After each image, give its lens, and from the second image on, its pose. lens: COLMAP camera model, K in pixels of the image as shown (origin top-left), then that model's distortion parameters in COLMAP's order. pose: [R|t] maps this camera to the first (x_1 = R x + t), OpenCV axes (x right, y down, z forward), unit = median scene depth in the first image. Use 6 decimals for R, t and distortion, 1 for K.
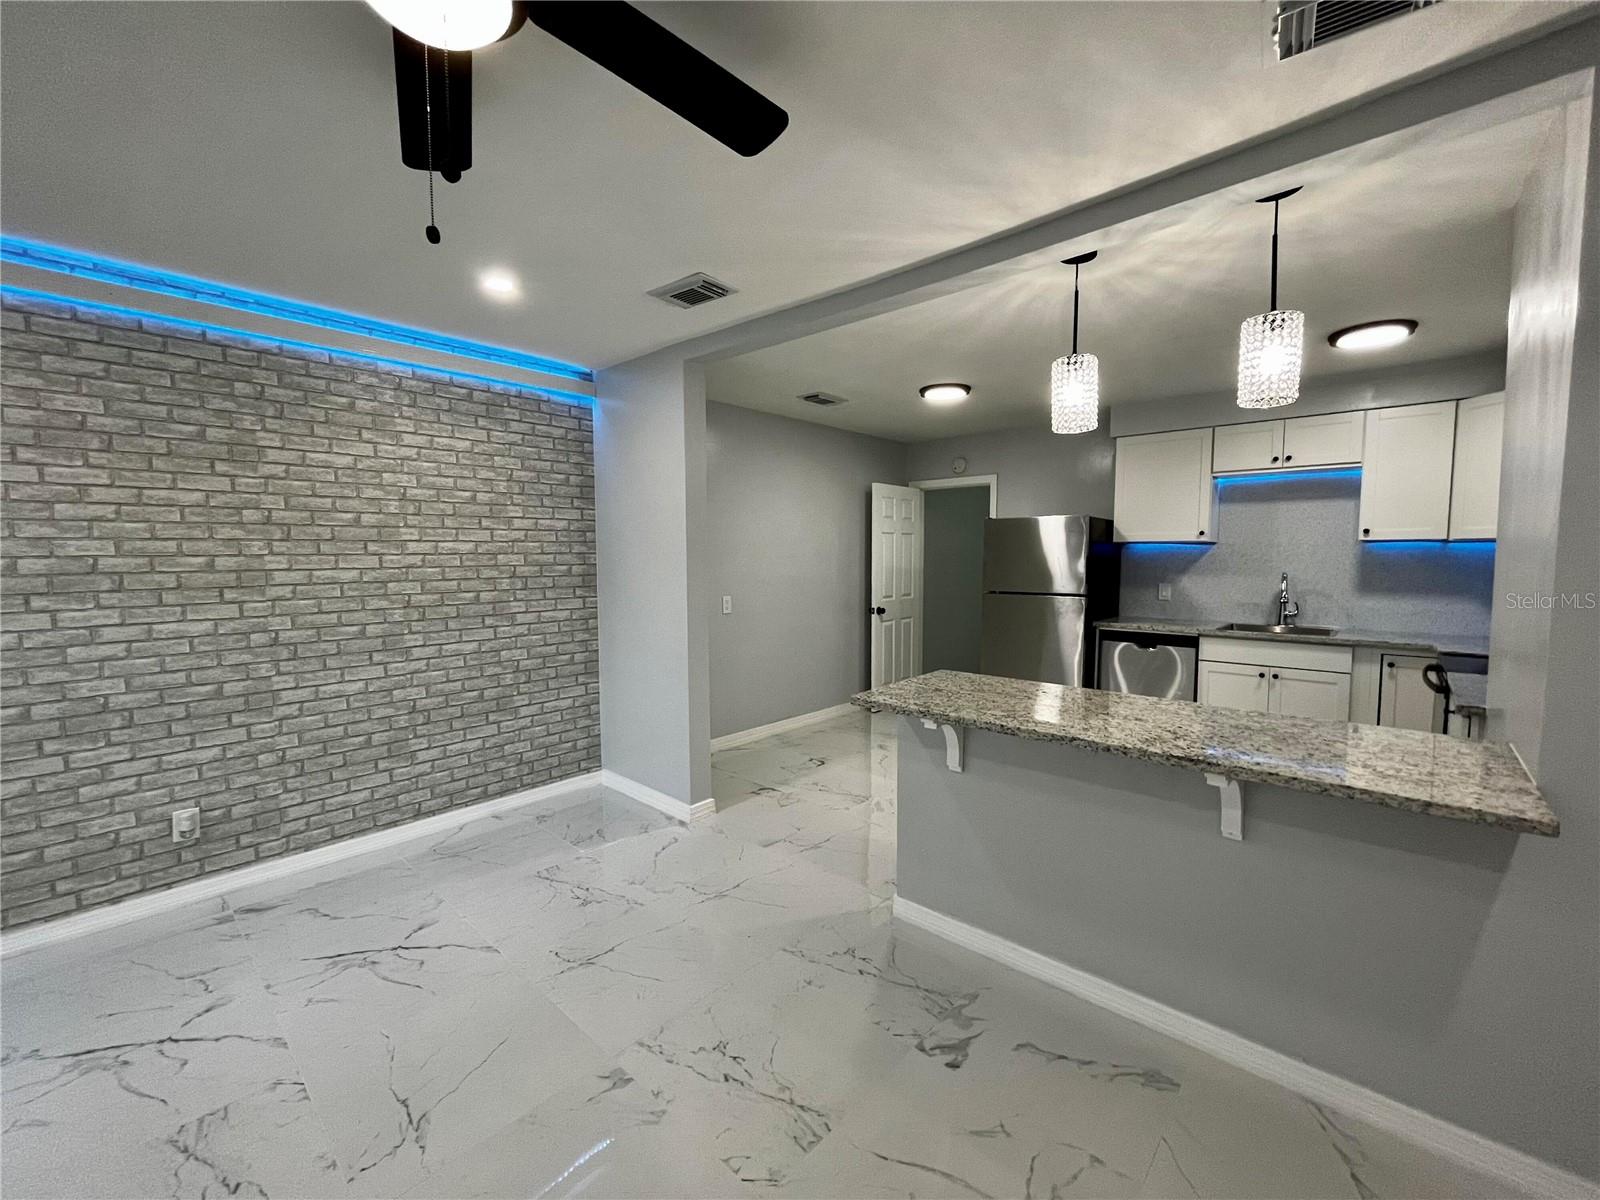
lens RADIAL K [[649.6, 0, 797.5], [0, 649.6, 598.5], [0, 0, 1]] dist [-0.001418, -0.000689]
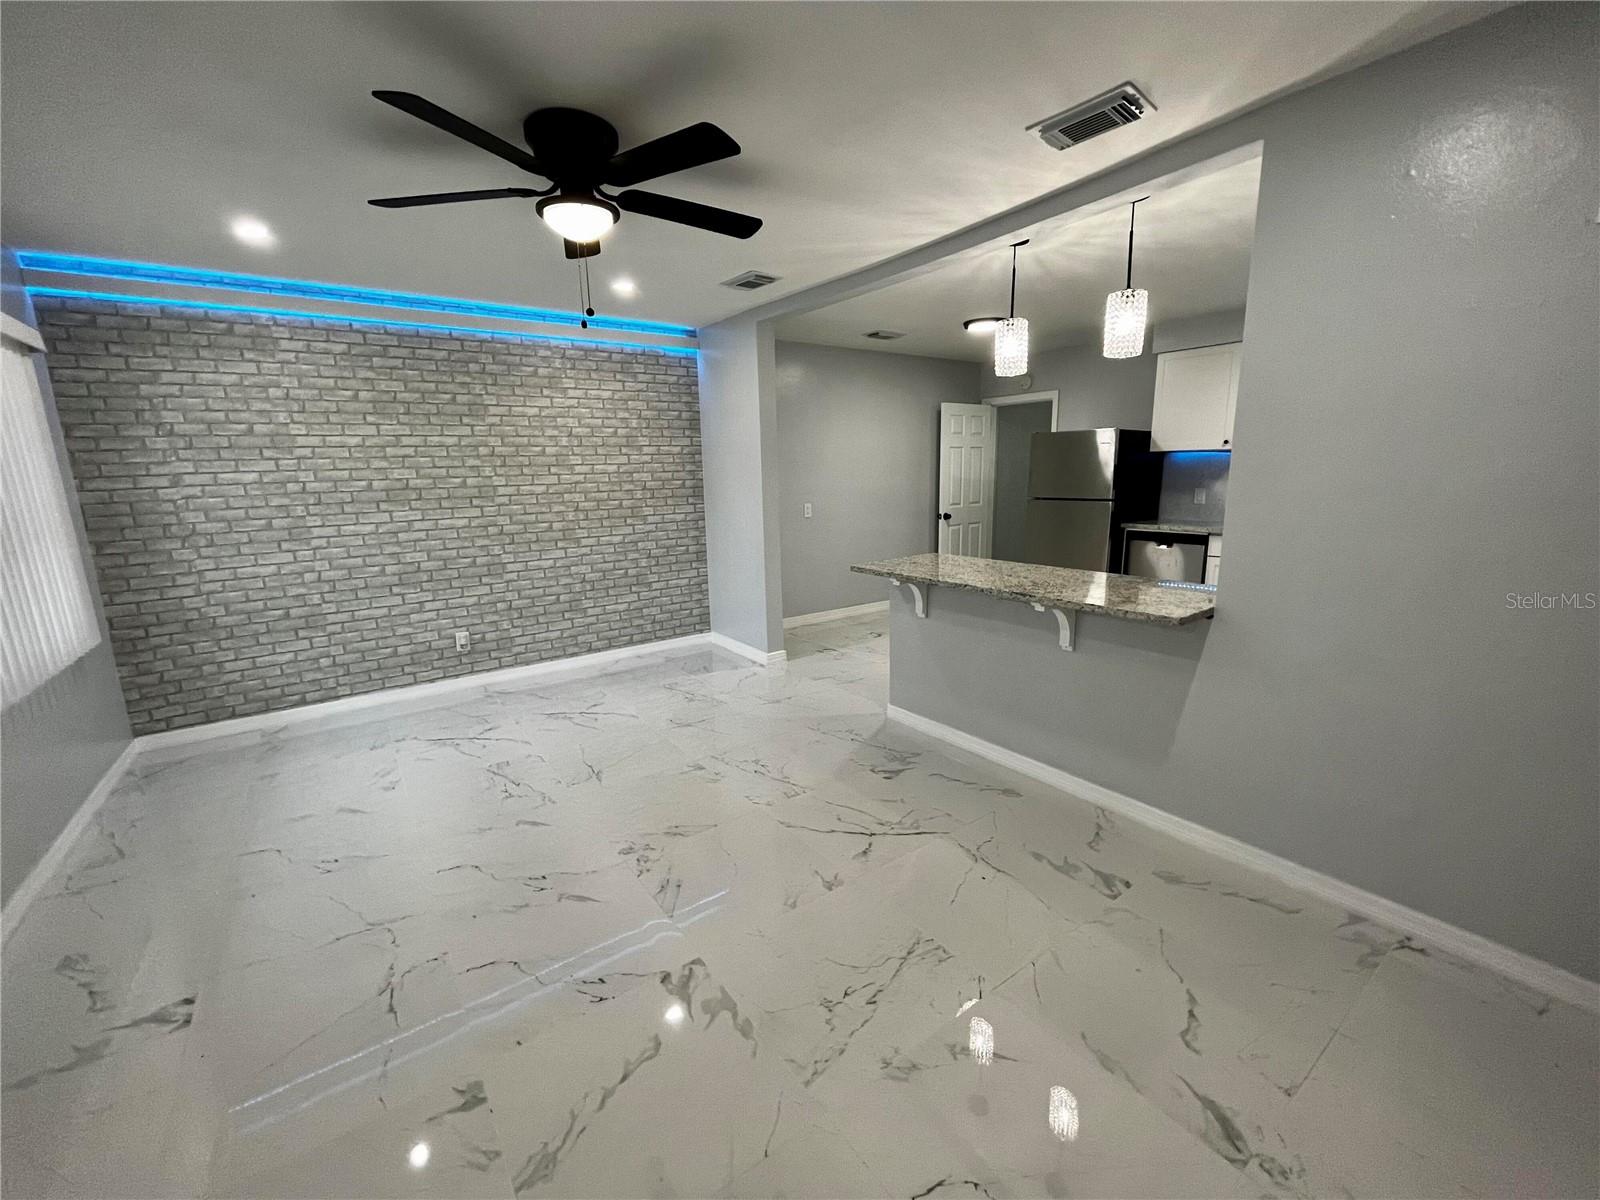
lens RADIAL K [[649.6, 0, 797.5], [0, 649.6, 598.5], [0, 0, 1]] dist [-0.001418, -0.000689]
pose [[0.978365, 0.021838, -0.205729, 0.181086], [0.005158, 0.991530, 0.129779, 0.020708], [0.206821, -0.128033, 0.969965, -0.323141]]
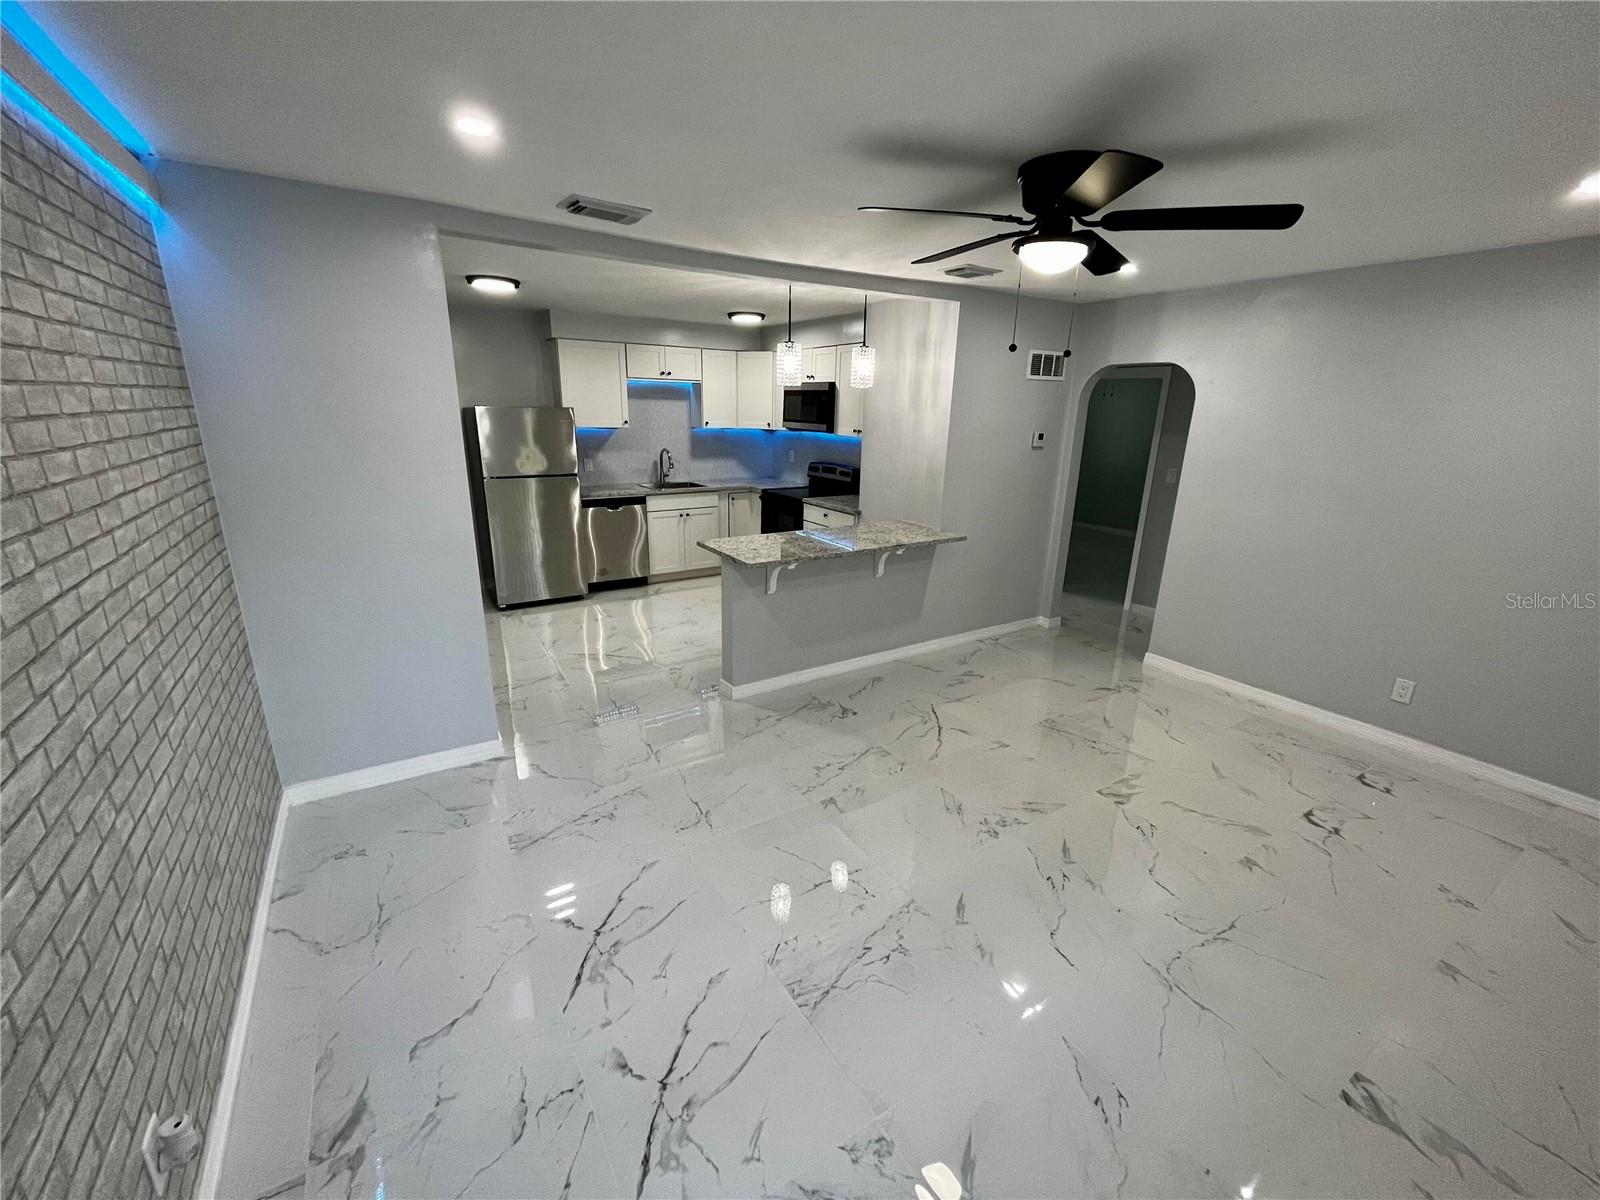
lens RADIAL K [[649.6, 0, 797.5], [0, 649.6, 598.5], [0, 0, 1]] dist [-0.001418, -0.000689]
pose [[0.261692, -0.268369, 0.927090, -0.873211], [0.048151, 0.962998, 0.265172, -0.111145], [-0.963950, -0.024753, 0.264931, 0.327936]]
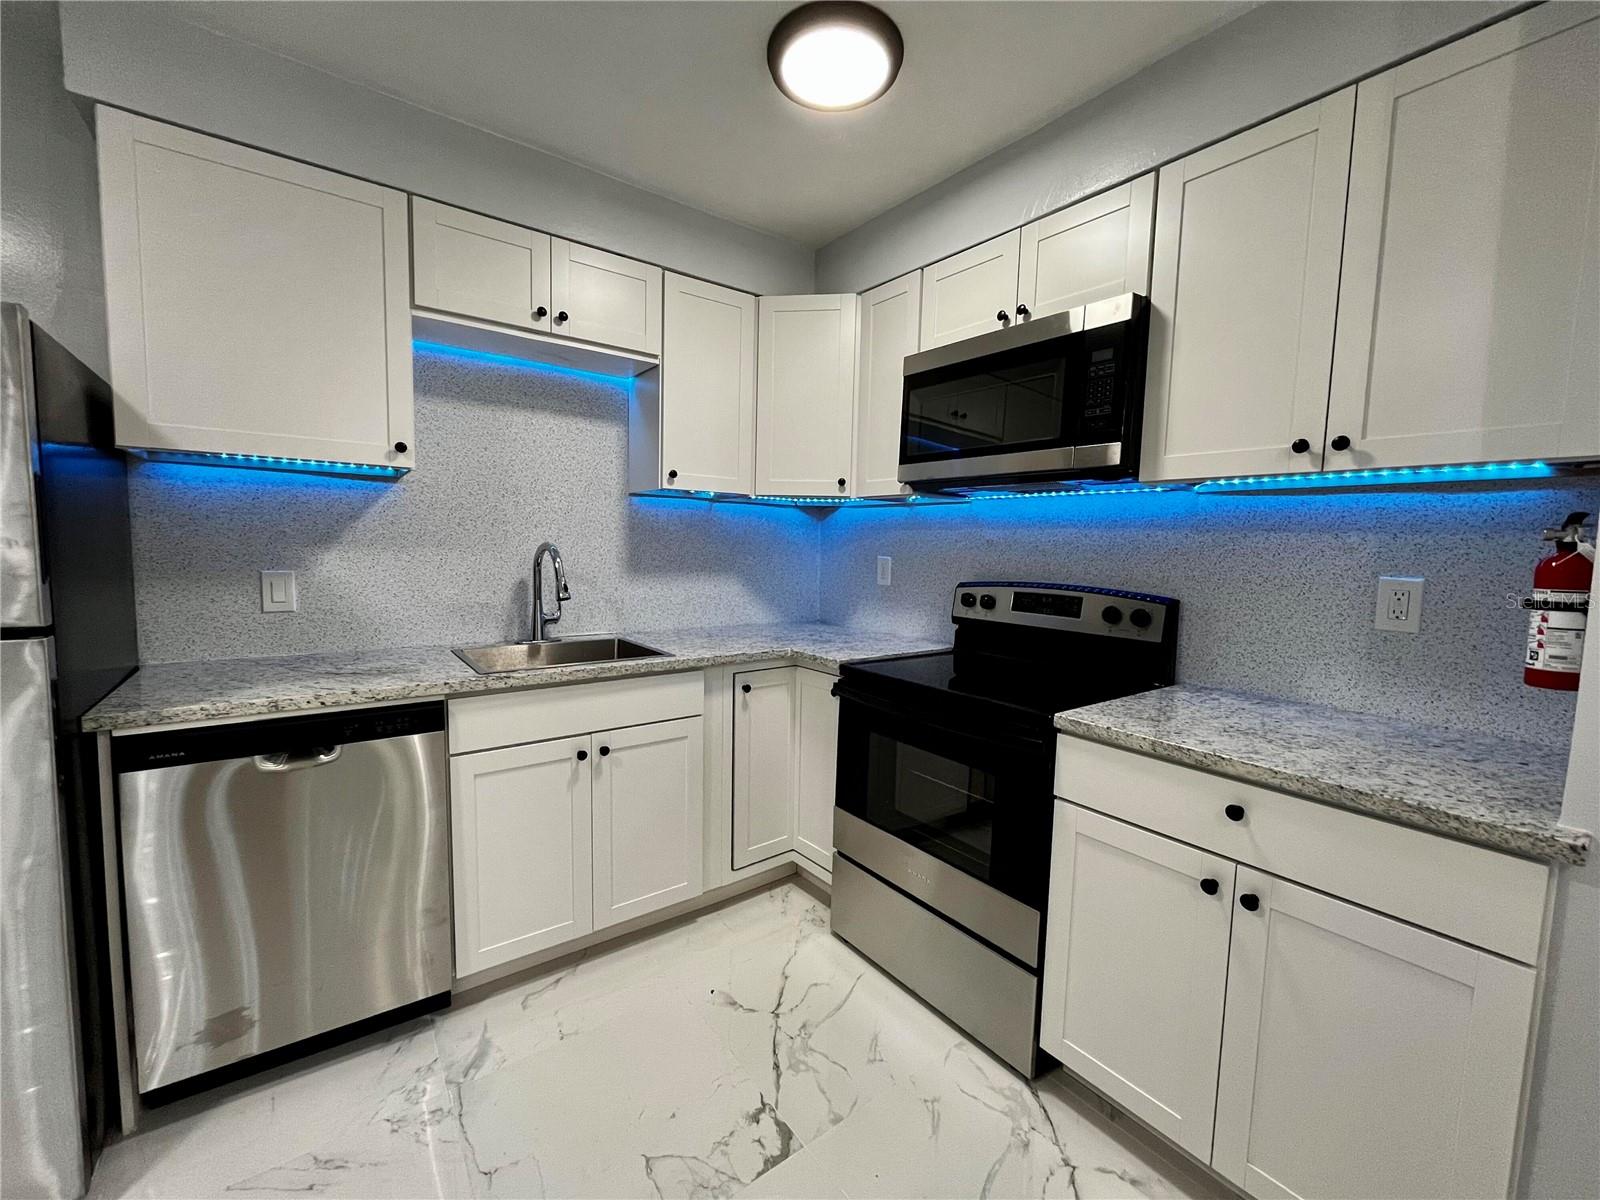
lens RADIAL K [[649.6, 0, 797.5], [0, 649.6, 598.5], [0, 0, 1]] dist [-0.001418, -0.000689]
pose [[0.181646, -0.078480, 0.980227, 0.321021], [0.044657, 0.996440, 0.071502, -0.028575], [-0.982349, 0.030786, 0.184504, 0.856554]]
